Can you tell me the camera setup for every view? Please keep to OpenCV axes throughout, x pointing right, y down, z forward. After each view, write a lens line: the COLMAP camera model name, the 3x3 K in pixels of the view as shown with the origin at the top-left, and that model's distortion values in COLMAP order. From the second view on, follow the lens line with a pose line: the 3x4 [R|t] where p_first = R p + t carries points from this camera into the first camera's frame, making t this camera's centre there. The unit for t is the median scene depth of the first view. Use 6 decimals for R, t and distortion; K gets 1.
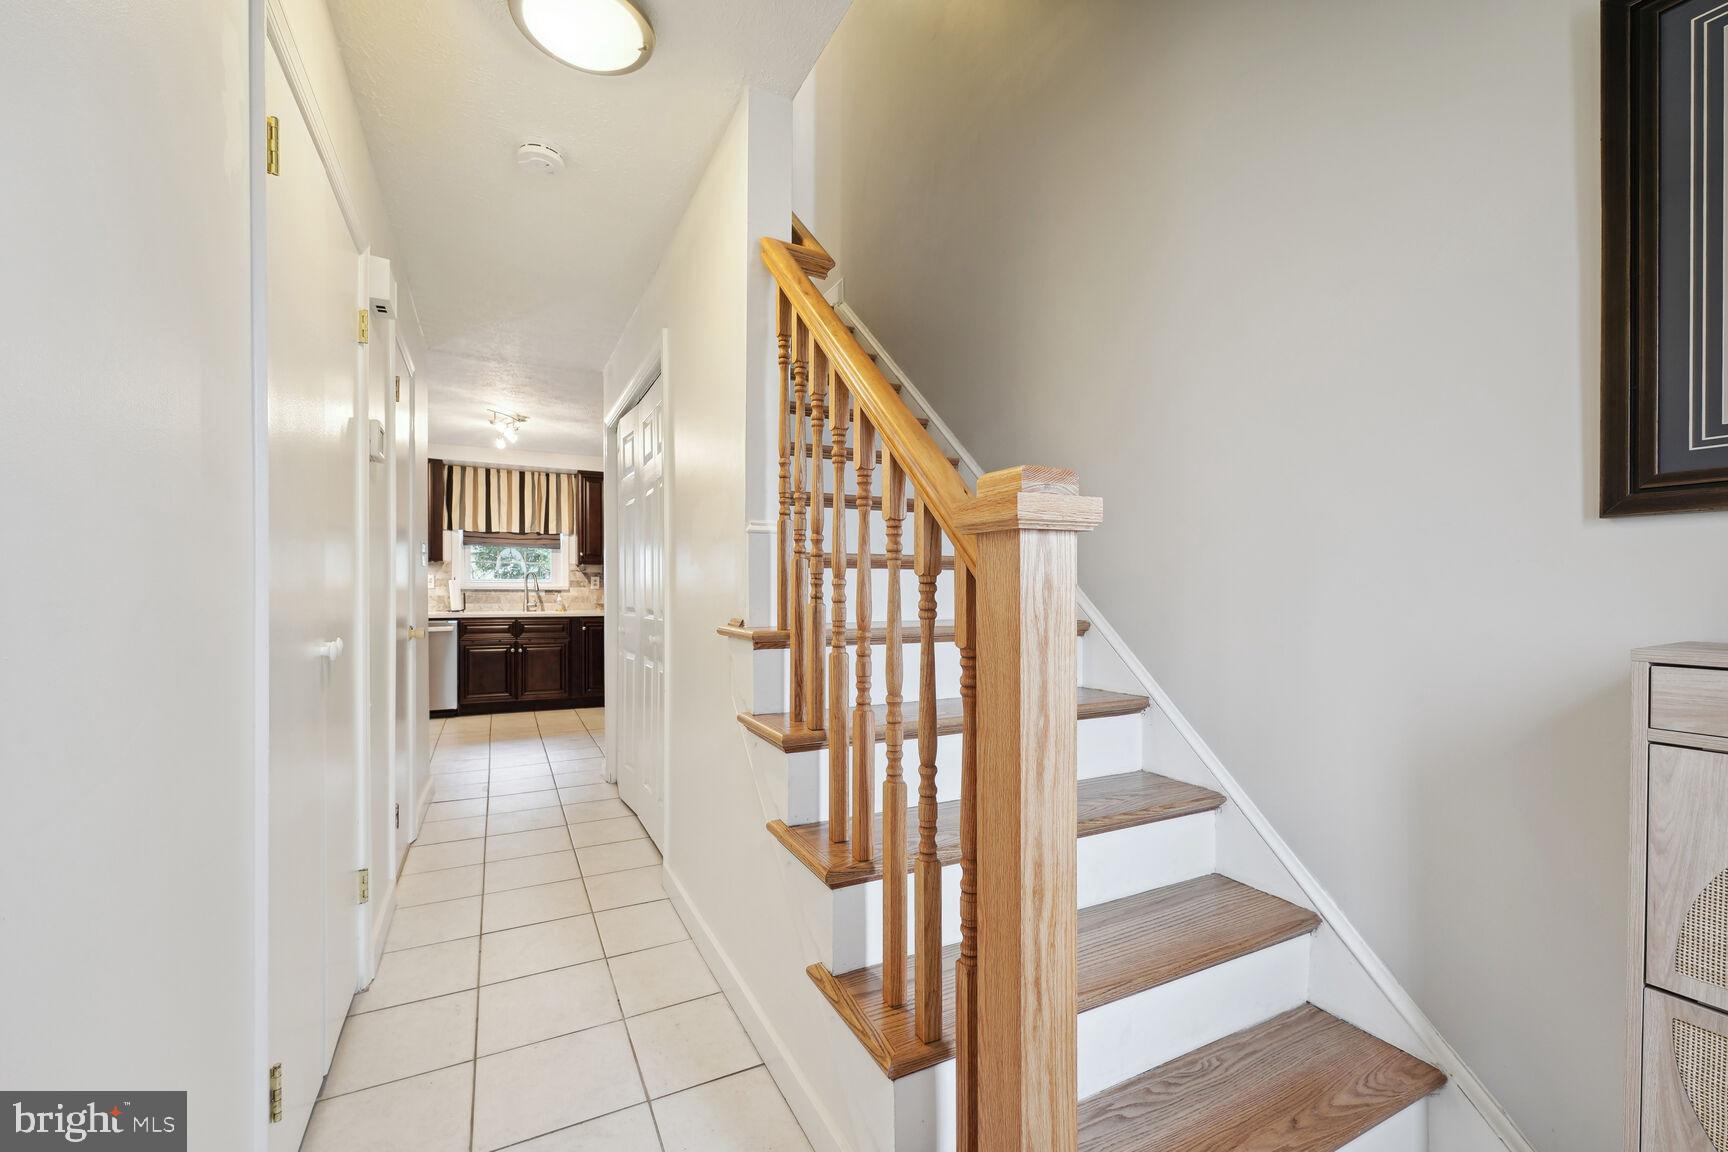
lens RADIAL K [[687.7, 0, 858.8], [0, 687.7, 596.7], [0, 0, 1]] dist [-0.002445, 0.000195]
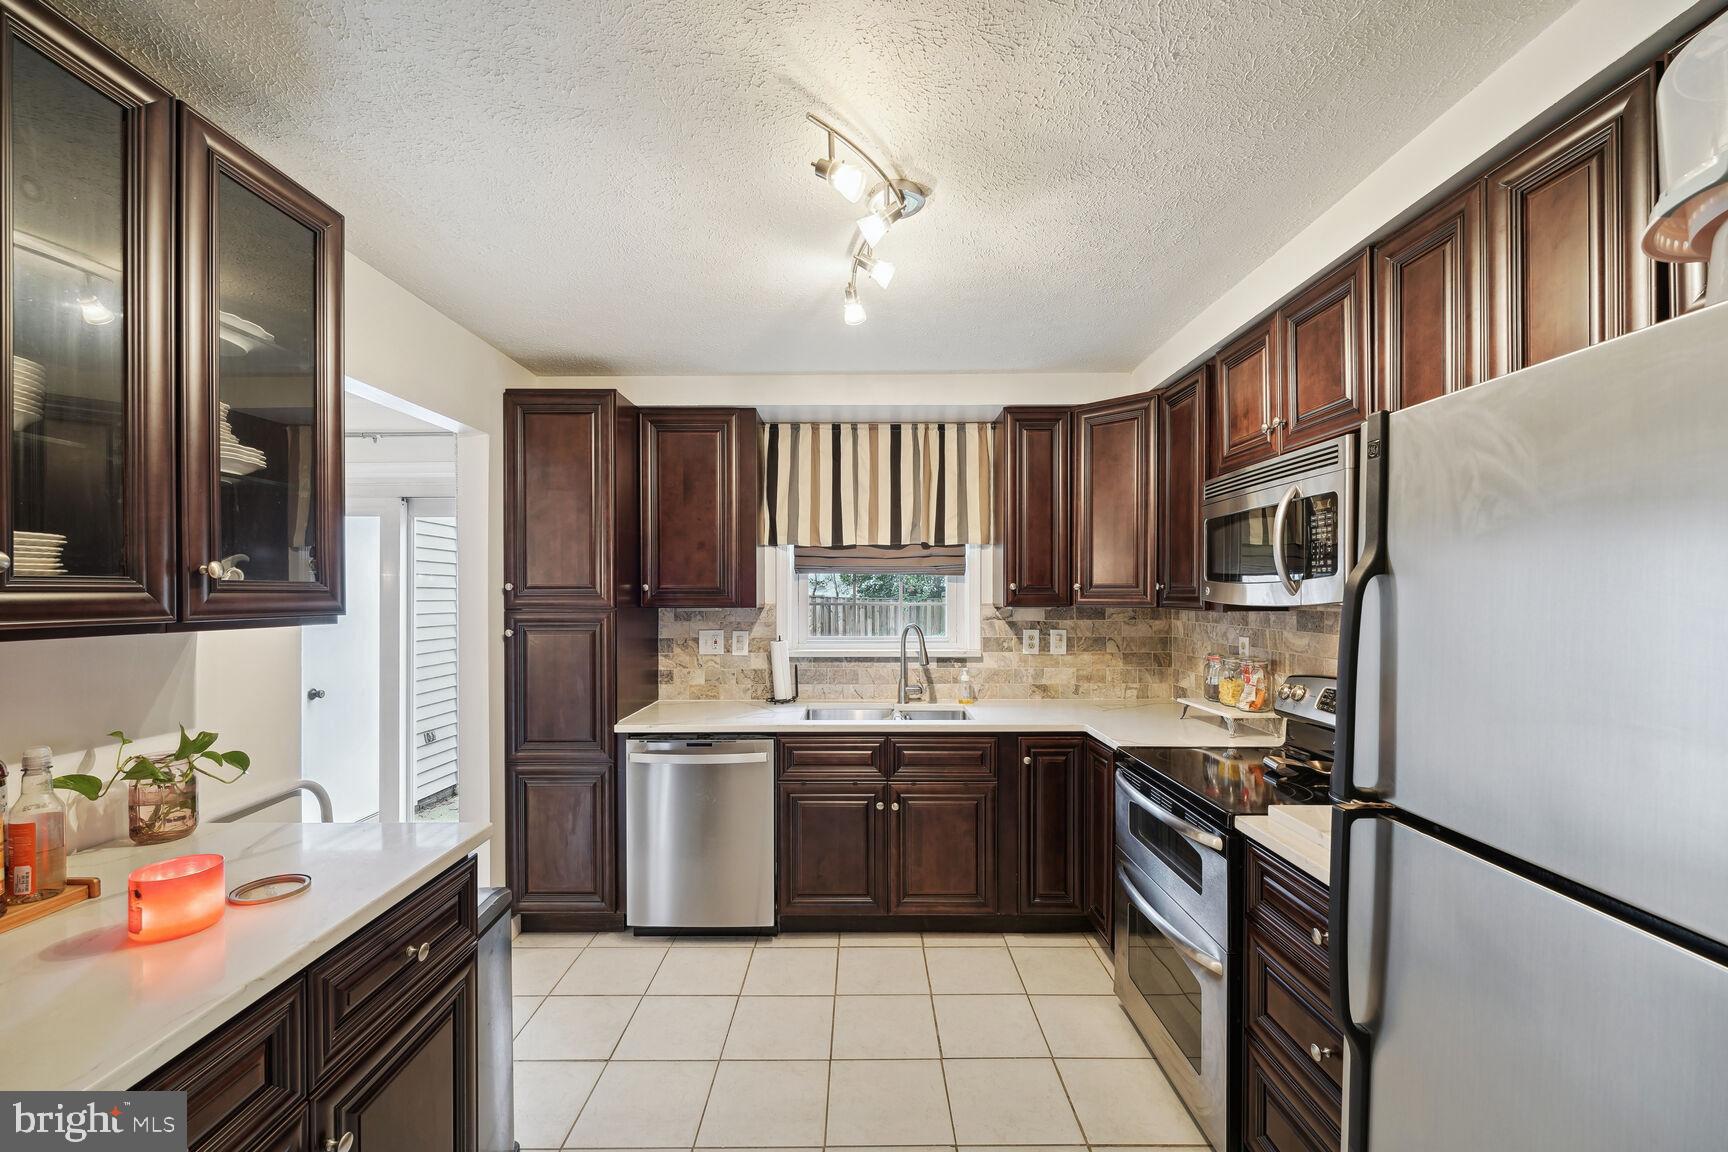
lens RADIAL K [[687.7, 0, 856.0], [0, 687.7, 585.3], [0, 0, 1]] dist [-0.002445, 0.000195]
pose [[0.878930, -0.005095, -0.476924, -0.279694], [-0.000053, 0.999942, -0.010779, -0.059030], [0.476951, 0.009499, 0.878878, 0.551411]]
